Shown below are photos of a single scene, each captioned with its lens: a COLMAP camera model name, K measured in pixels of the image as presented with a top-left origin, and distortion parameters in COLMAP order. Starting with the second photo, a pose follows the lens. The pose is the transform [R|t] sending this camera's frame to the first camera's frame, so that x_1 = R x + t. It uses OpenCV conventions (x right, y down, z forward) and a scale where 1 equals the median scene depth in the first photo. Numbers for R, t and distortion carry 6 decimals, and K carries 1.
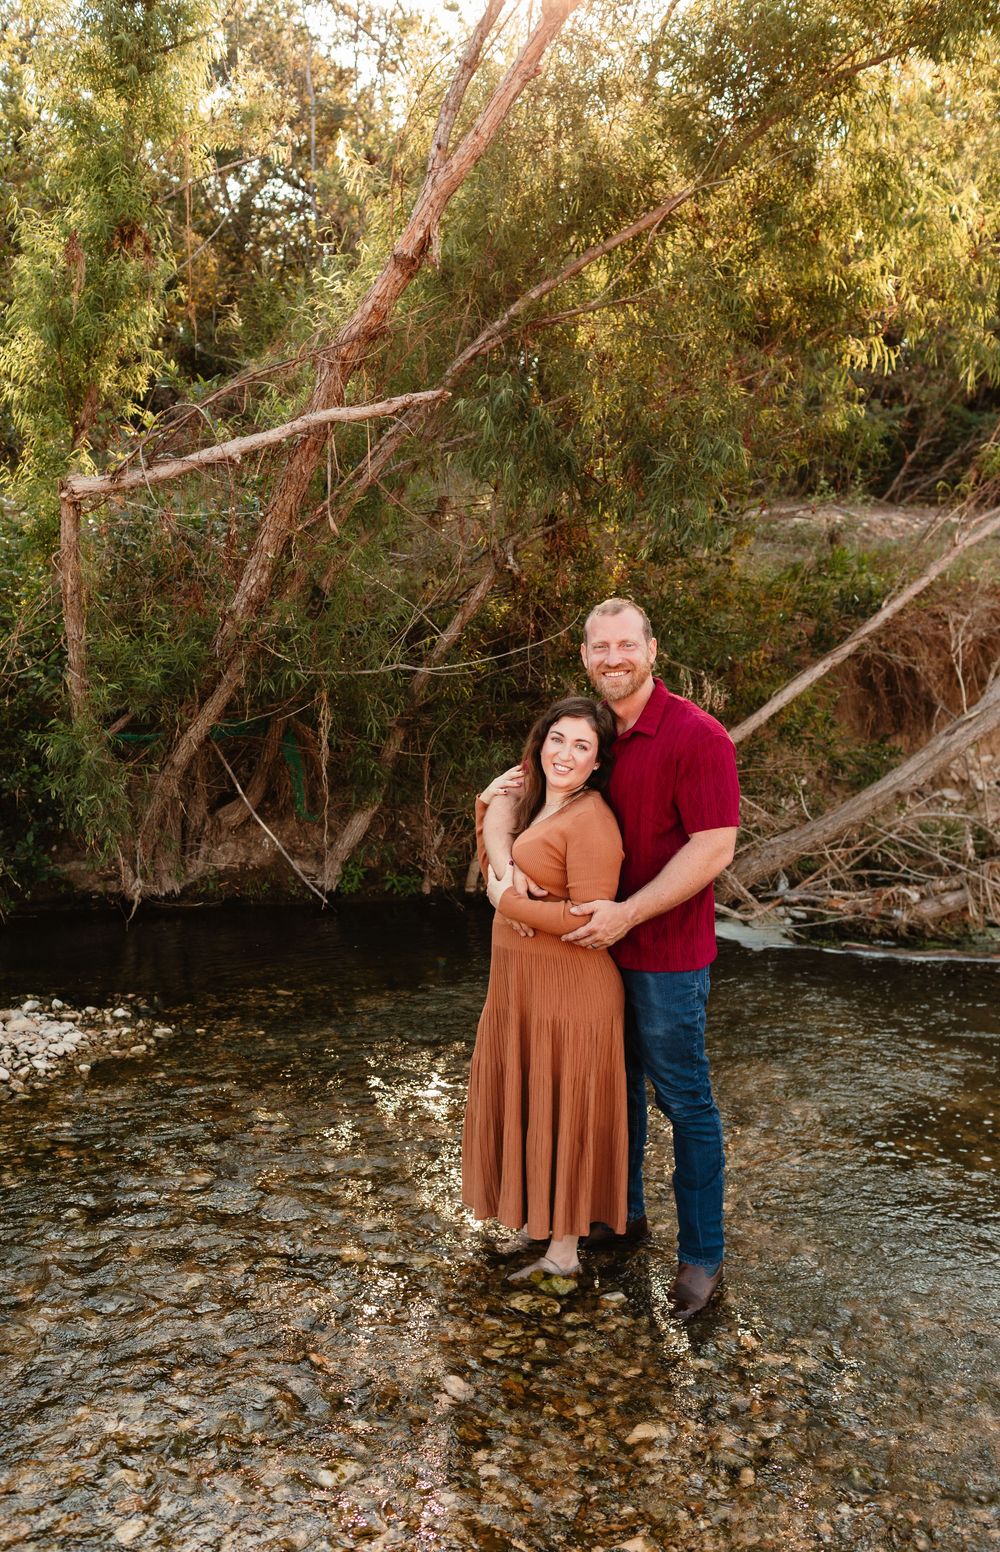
lens RADIAL K [[1508.3, 0, 458.7], [0, 1508.3, 746.4], [0, 0, 1]] dist [-0.000078, 0.008319]
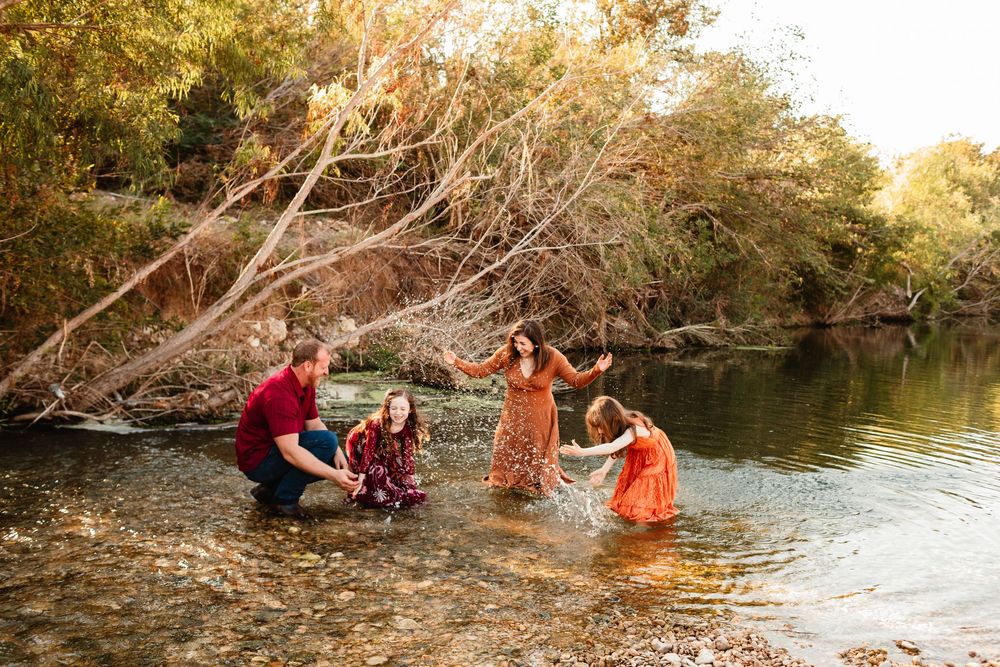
lens RADIAL K [[945.9, 0, 504.8], [0, 945.9, 331.9], [0, 0, 1]] dist [0.009440, -0.001980]
pose [[0.625167, -0.013214, 0.780379, -0.348868], [0.035937, 0.999284, -0.011869, 0.050399], [-0.779663, 0.035464, 0.625194, 0.025431]]
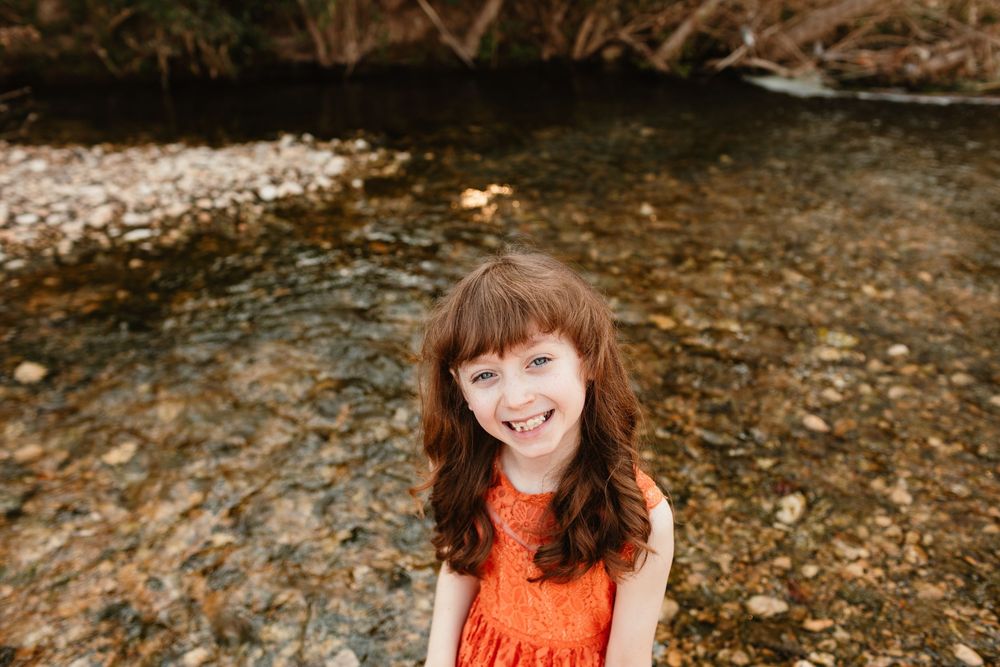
lens RADIAL K [[949.5, 0, 506.3], [0, 949.5, 331.4], [0, 0, 1]] dist [-0.005957, -0.007926]
pose [[0.998012, -0.024904, 0.057902, -0.126399], [0.003693, 0.940160, 0.340714, 0.042334], [-0.062922, -0.339823, 0.938382, 0.146255]]
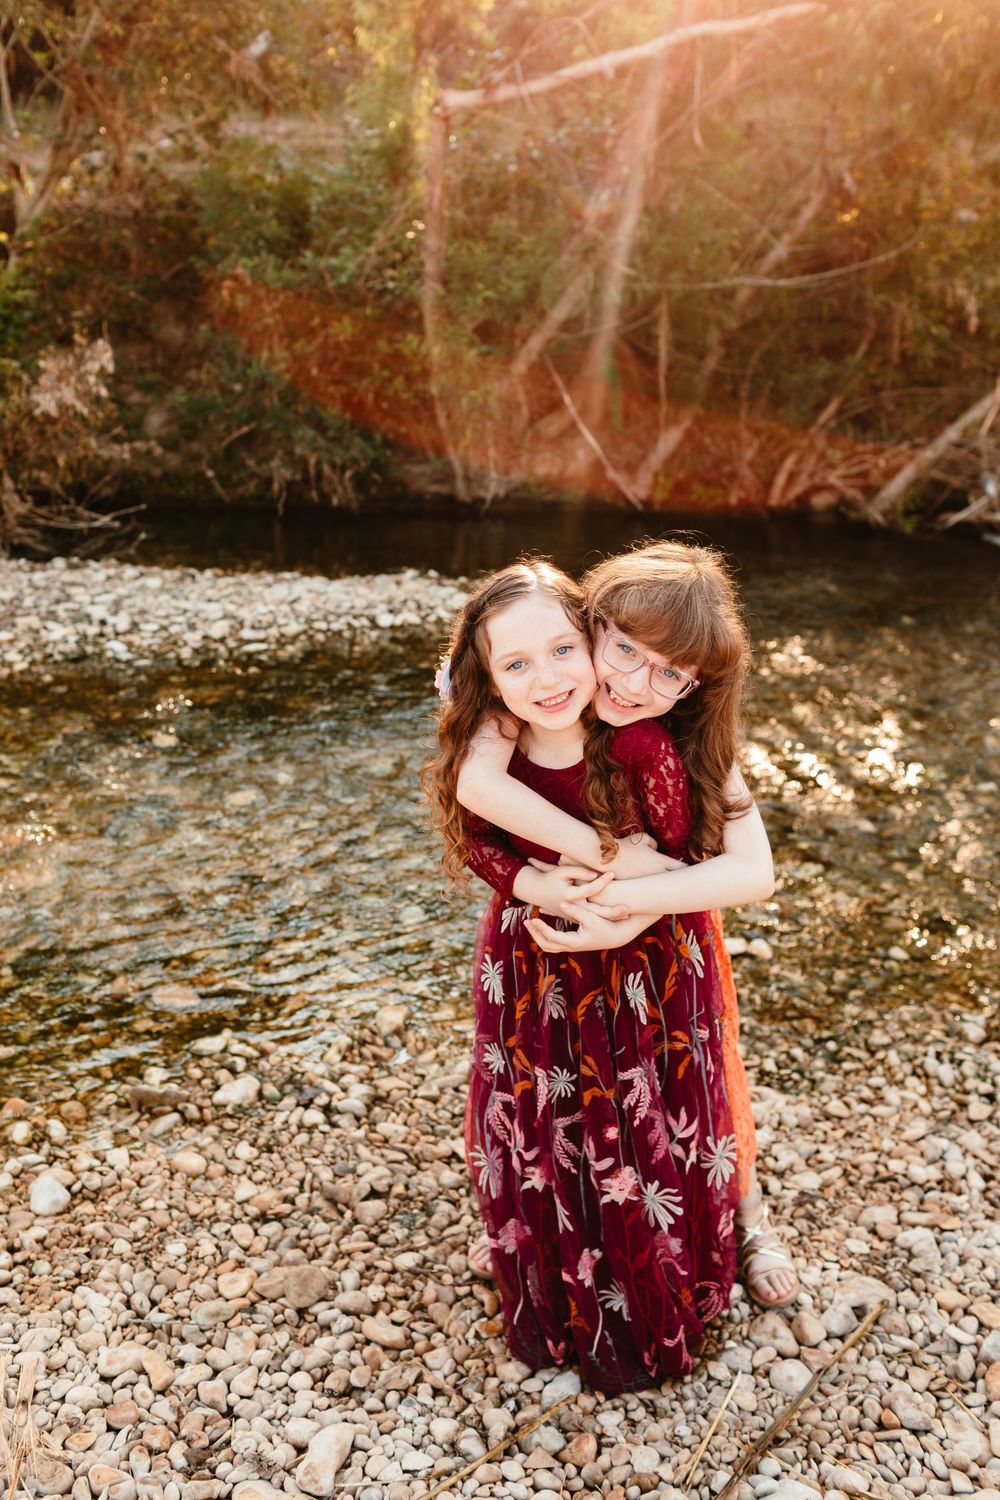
lens RADIAL K [[1514.8, 0, 460.5], [0, 1514.8, 684.5], [0, 0, 1]] dist [0.007236, -0.004524]
pose [[0.990944, 0.049735, -0.124728, -0.082890], [-0.026042, 0.982423, 0.184841, 0.033274], [0.131729, -0.179919, 0.974821, -0.118775]]
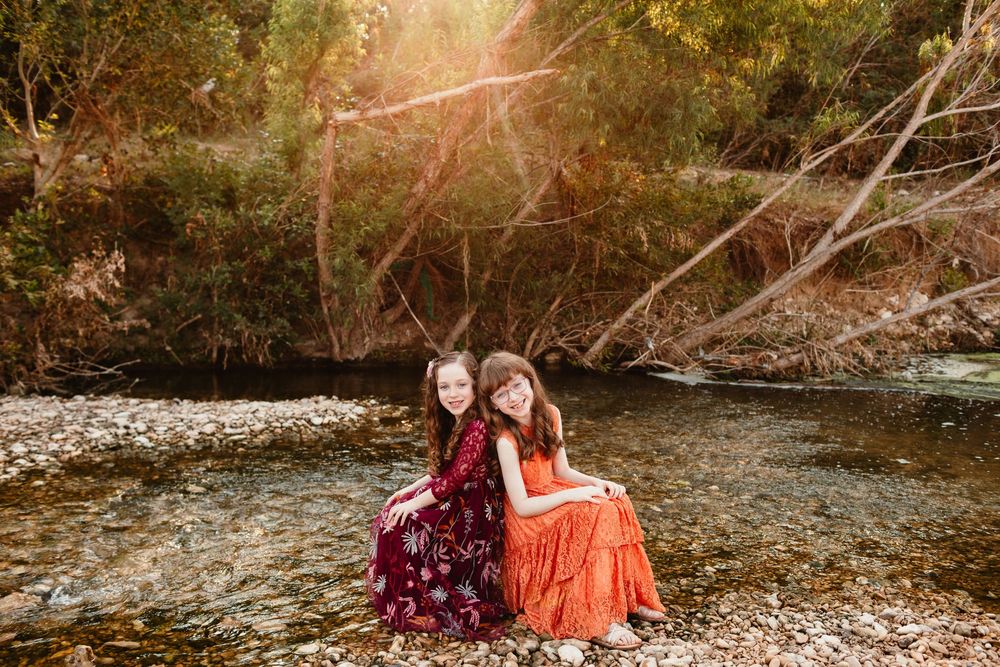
lens RADIAL K [[935.3, 0, 504.3], [0, 935.3, 333.8], [0, 0, 1]] dist [0.002204, 0.004416]
pose [[0.994238, 0.014812, 0.106171, -0.157311], [-0.014608, 0.999890, -0.002693, 0.079397], [-0.106199, 0.001127, 0.994344, -0.122633]]
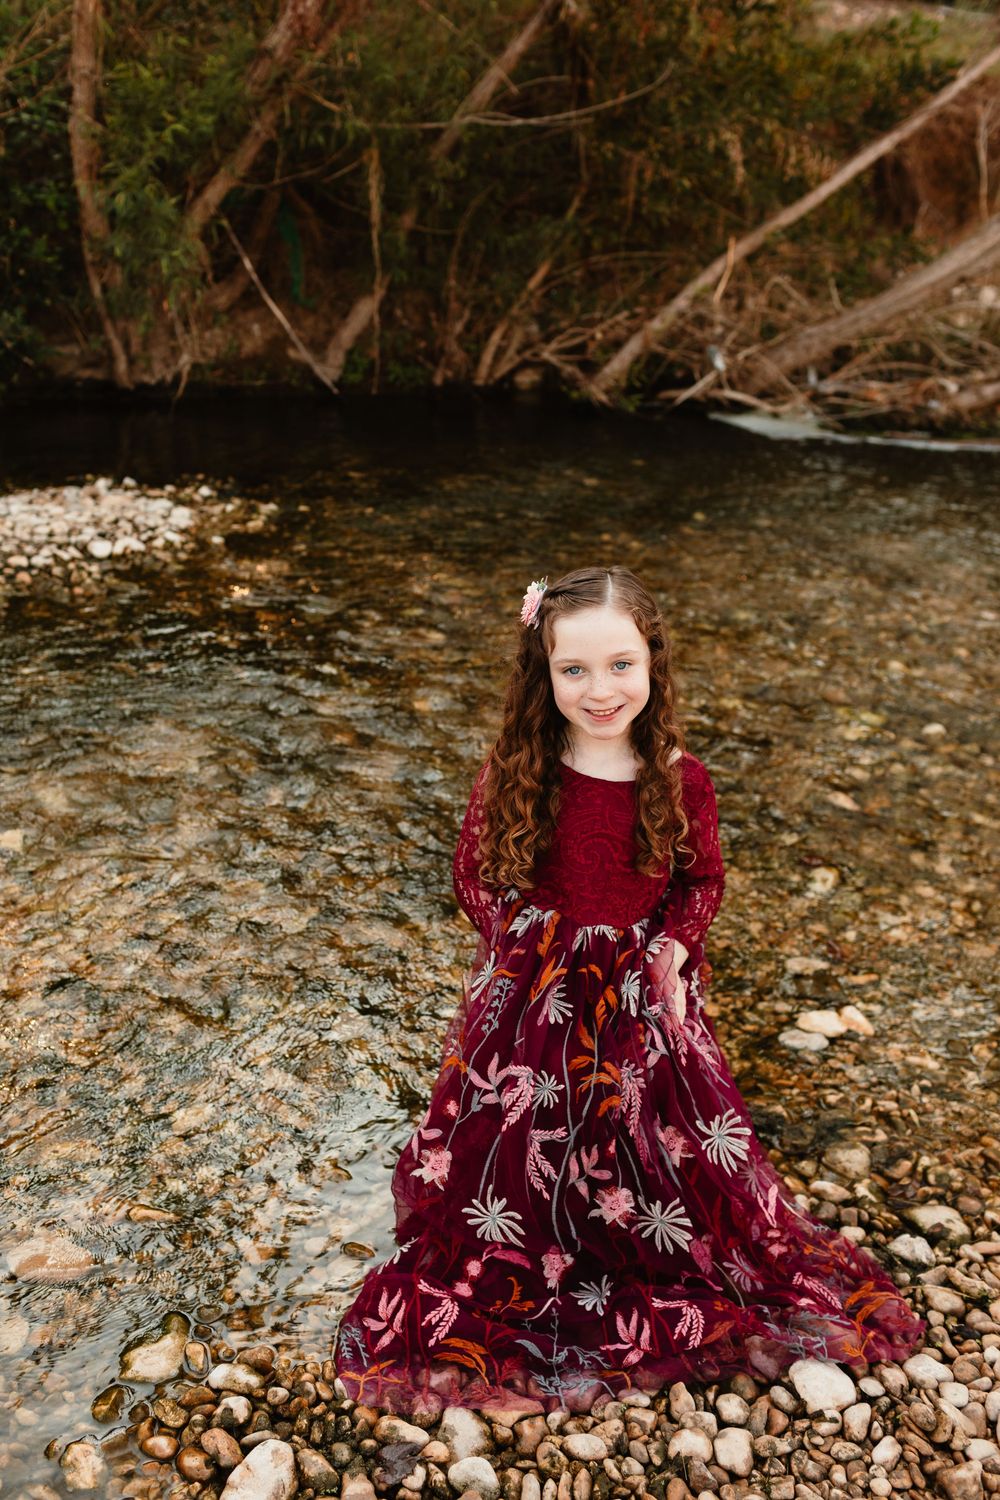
lens RADIAL K [[1514.8, 0, 460.5], [0, 1514.8, 684.5], [0, 0, 1]] dist [0.007236, -0.004524]
pose [[0.987904, -0.017022, 0.154132, -0.179974], [-0.023184, 0.966571, 0.255347, 0.040584], [-0.153326, -0.255832, 0.954485, 0.038884]]
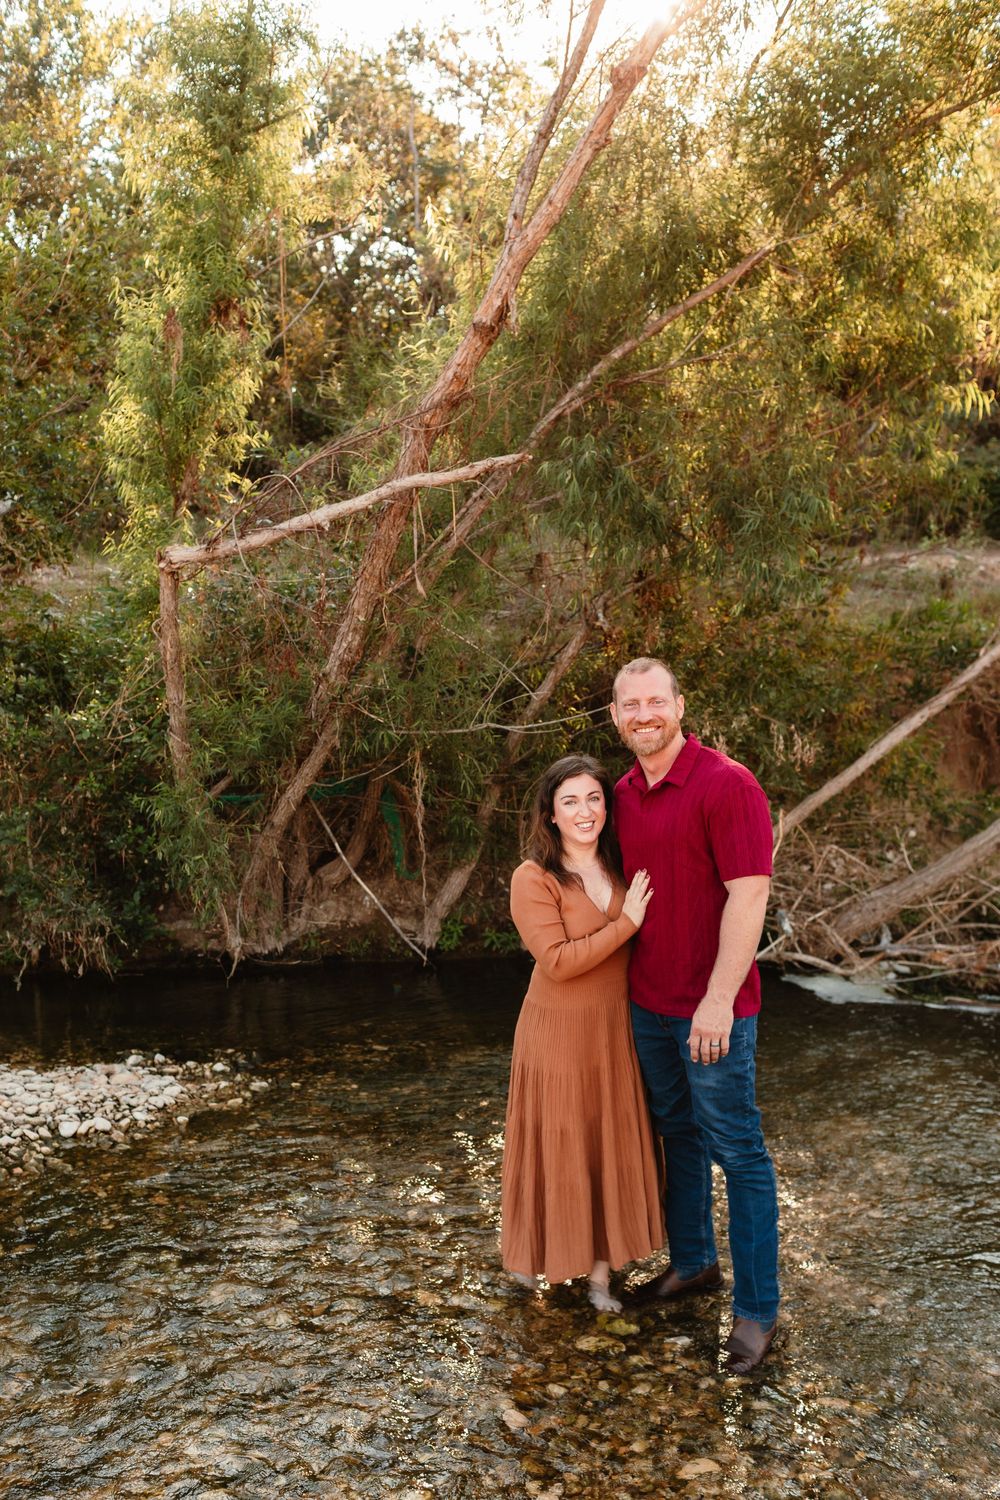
lens RADIAL K [[1540.0, 0, 451.3], [0, 1540.0, 777.2], [0, 0, 1]] dist [0.005928, -0.008822]
pose [[0.996235, -0.015381, -0.085321, 0.021416], [0.014000, 0.999762, -0.016756, -0.000946], [0.085558, 0.015499, 0.996213, -0.029483]]
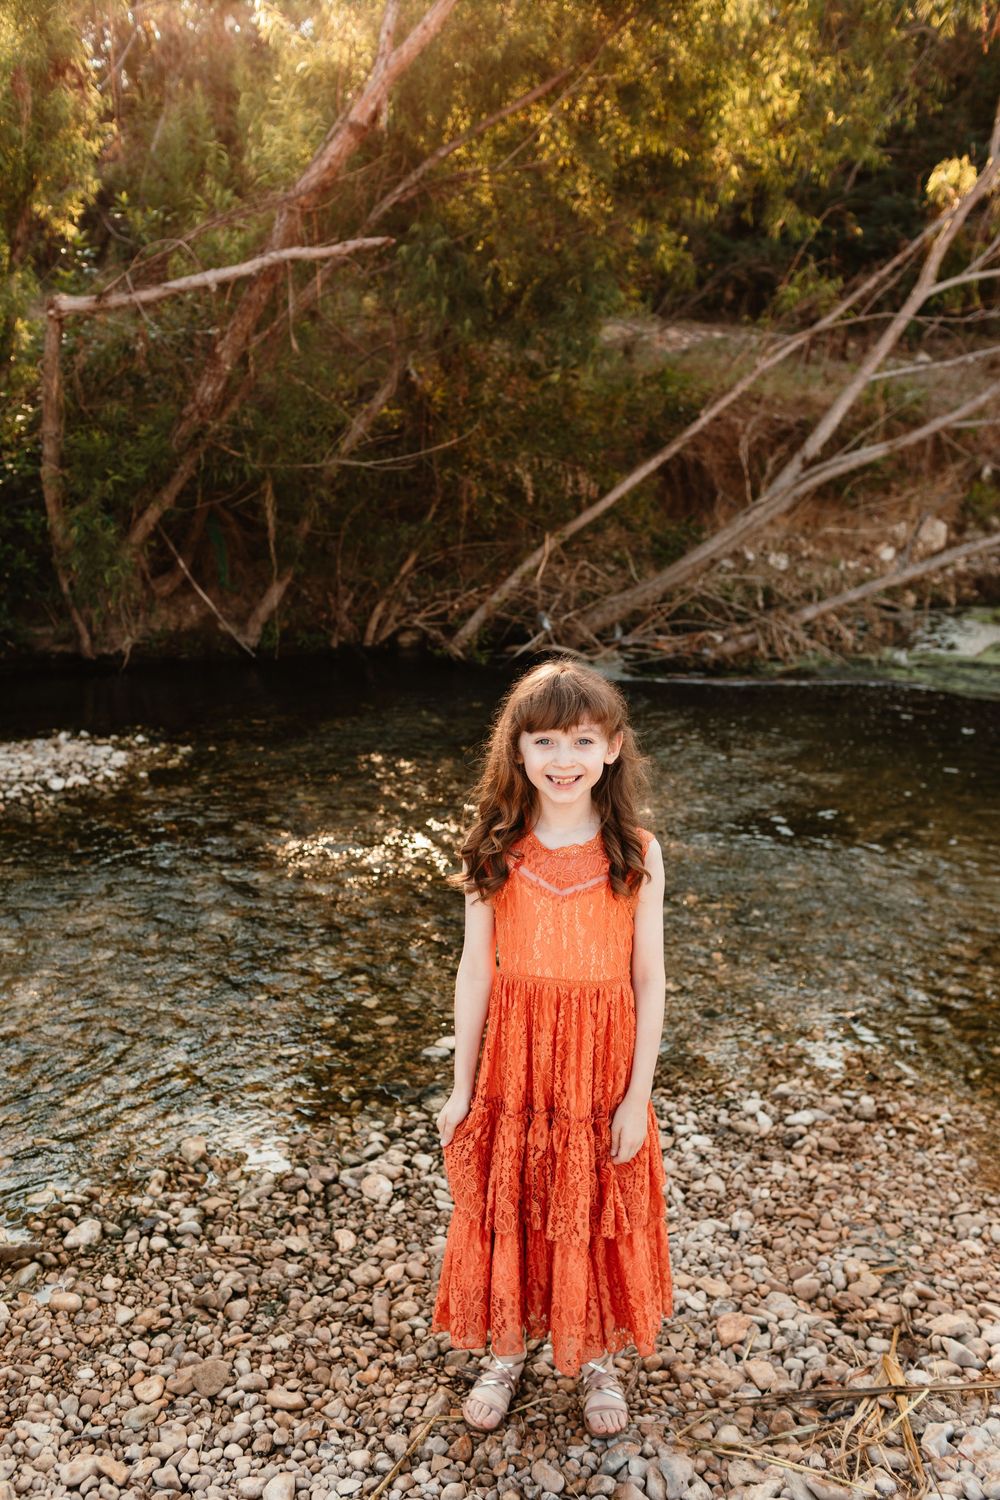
lens RADIAL K [[1403.0, 0, 494.0], [0, 1403.0, 746.9], [0, 0, 1]] dist [0.002204, 0.004416]
pose [[0.980258, -0.036028, 0.194411, -0.136044], [0.005997, 0.988224, 0.152897, 0.003683], [-0.197630, -0.148712, 0.968931, -0.172062]]
